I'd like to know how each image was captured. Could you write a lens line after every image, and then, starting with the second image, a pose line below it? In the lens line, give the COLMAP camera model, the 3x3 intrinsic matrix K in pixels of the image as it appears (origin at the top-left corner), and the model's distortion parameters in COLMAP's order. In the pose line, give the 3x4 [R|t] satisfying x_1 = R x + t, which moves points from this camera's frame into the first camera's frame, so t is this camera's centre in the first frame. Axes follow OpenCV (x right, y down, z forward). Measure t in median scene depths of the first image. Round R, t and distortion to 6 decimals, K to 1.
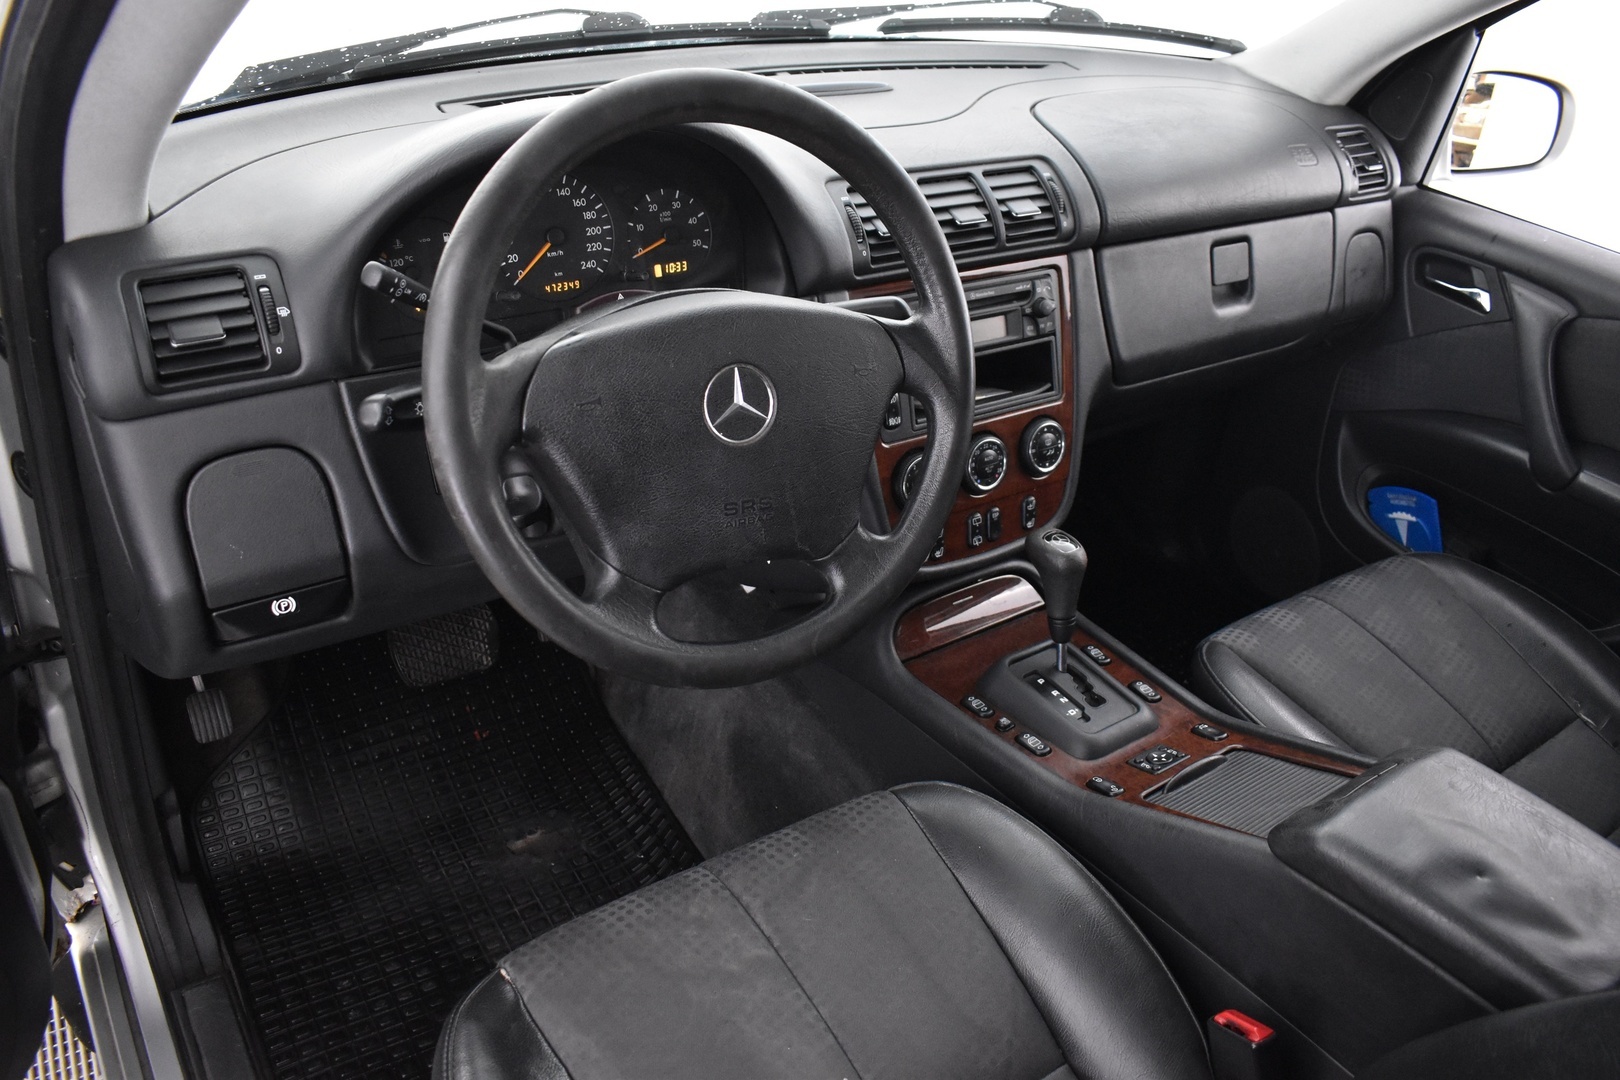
lens RADIAL K [[1254.2, 0, 810.0], [0, 1254.2, 540.0], [0, 0, 1]] dist [-0.101296, -0.001826]
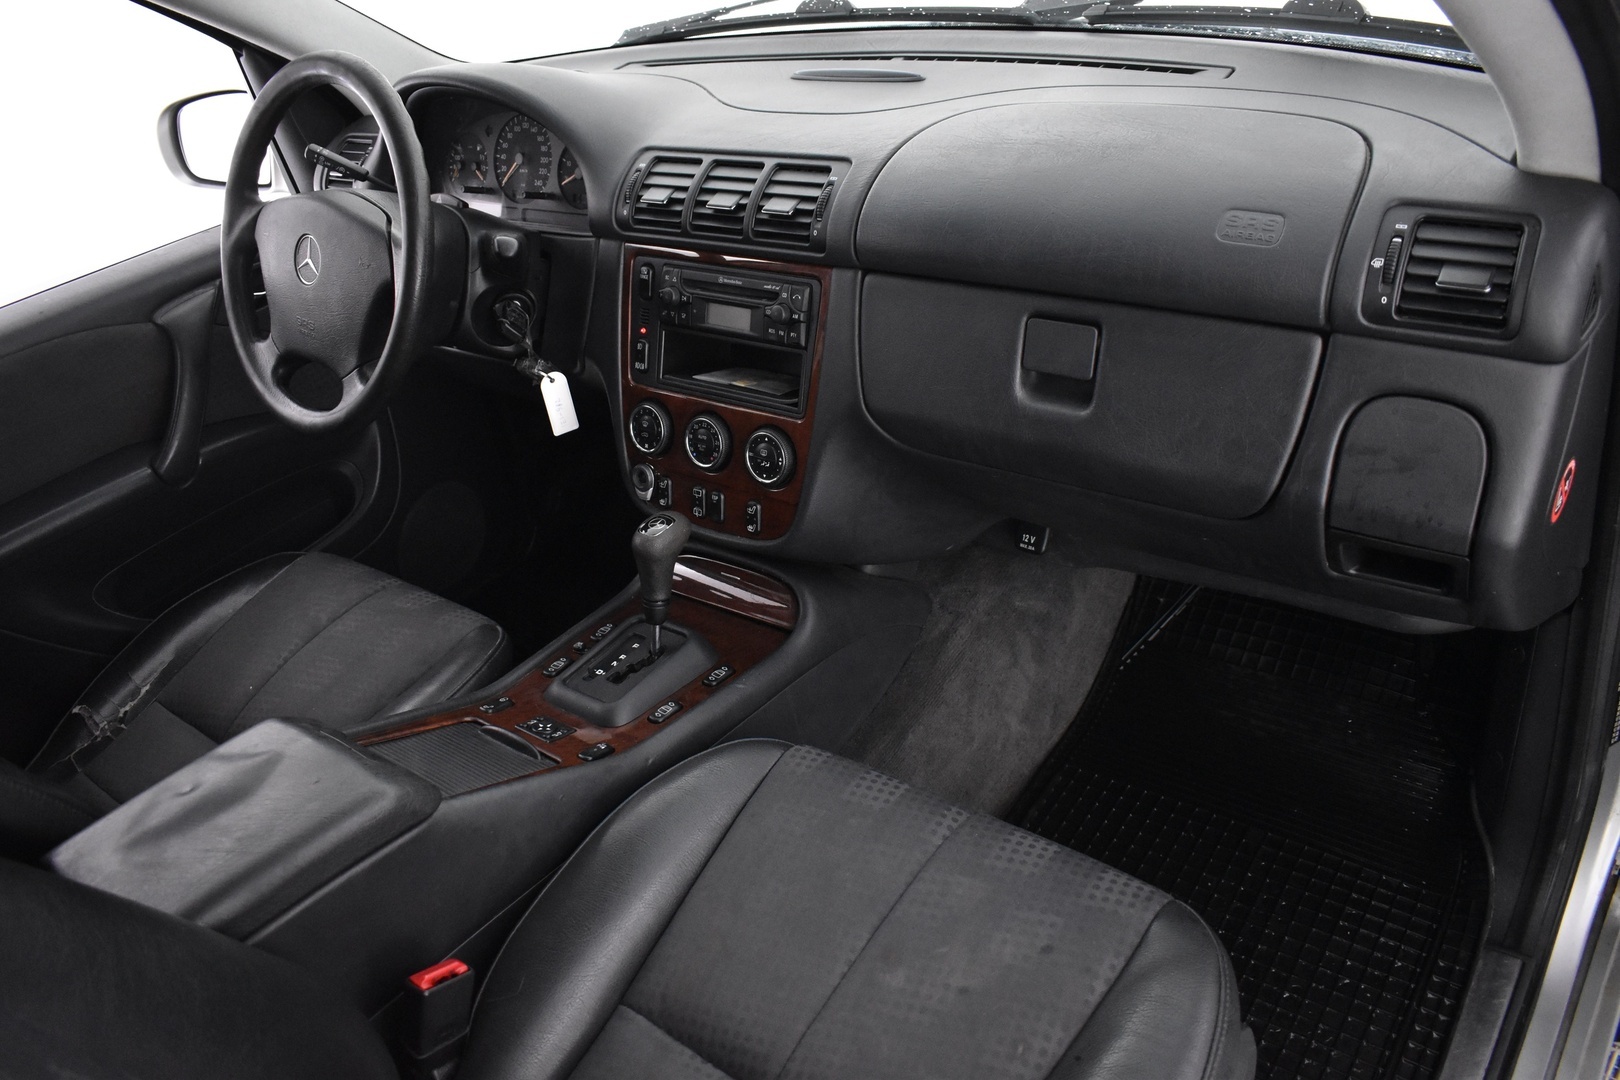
lens RADIAL K [[1254.2, 0, 810.0], [0, 1254.2, 540.0], [0, 0, 1]] dist [-0.101296, -0.001826]
pose [[0.289171, 0.391307, -0.873647, 1.078115], [-0.364261, 0.888962, 0.277598, -0.301466], [0.885265, 0.237963, 0.399599, 0.669410]]
